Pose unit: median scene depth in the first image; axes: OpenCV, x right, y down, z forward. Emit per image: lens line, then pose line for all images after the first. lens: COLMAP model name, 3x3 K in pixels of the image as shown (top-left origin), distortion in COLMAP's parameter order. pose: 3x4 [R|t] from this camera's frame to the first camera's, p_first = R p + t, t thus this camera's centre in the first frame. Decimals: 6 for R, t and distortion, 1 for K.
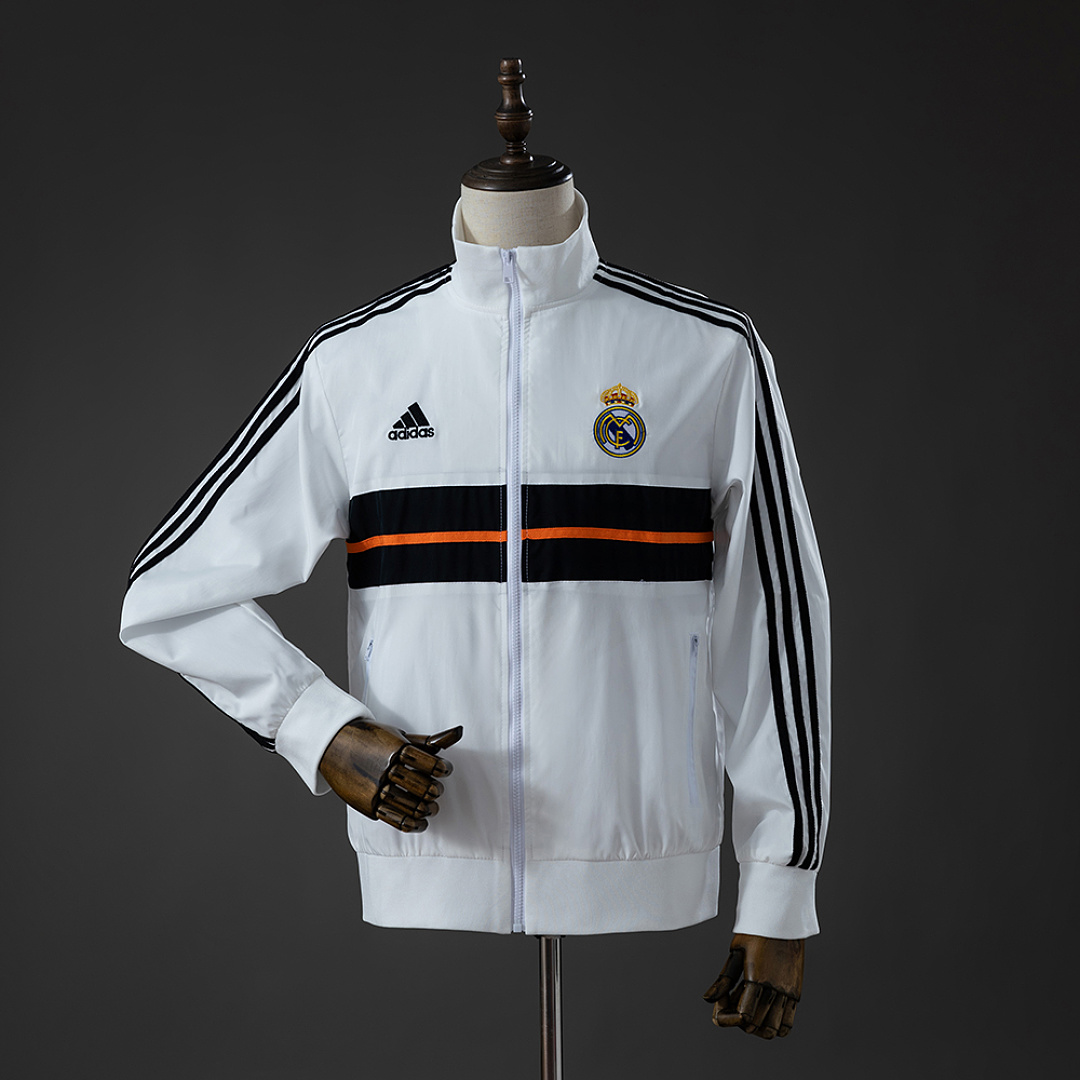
lens RADIAL K [[3252.4, 0, 540.0], [0, 3252.4, 540.0], [0, 0, 1]] dist [-0.274939, -0.087311]
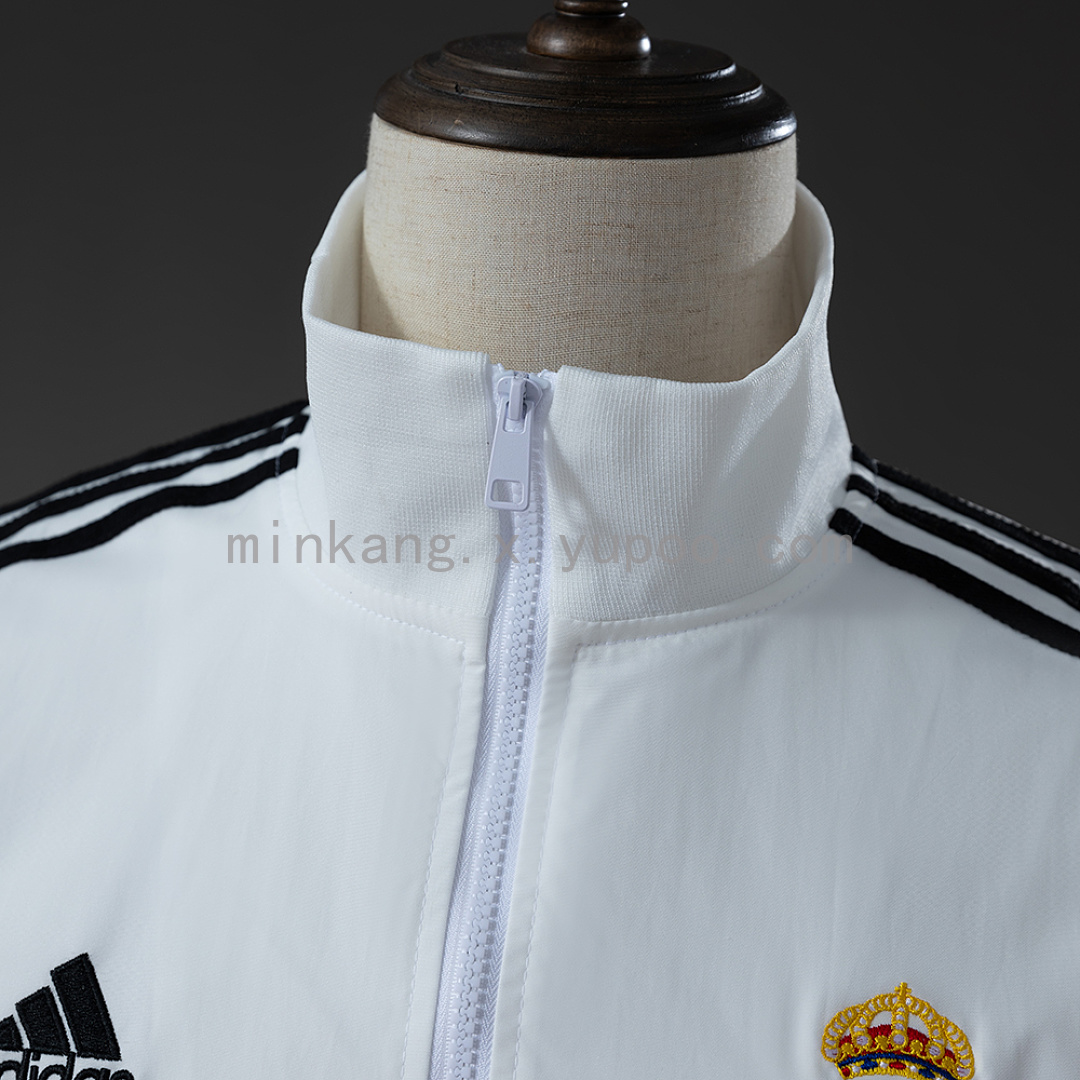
lens RADIAL K [[2653.8, 0, 540.0], [0, 2653.8, 540.0], [0, 0, 1]] dist [-0.270555, 1.440729]
pose [[0.993633, 0.111859, -0.013478, -0.003825], [-0.111853, 0.993724, 0.001213, -0.078013], [0.013529, 0.000302, 0.999908, 0.795929]]
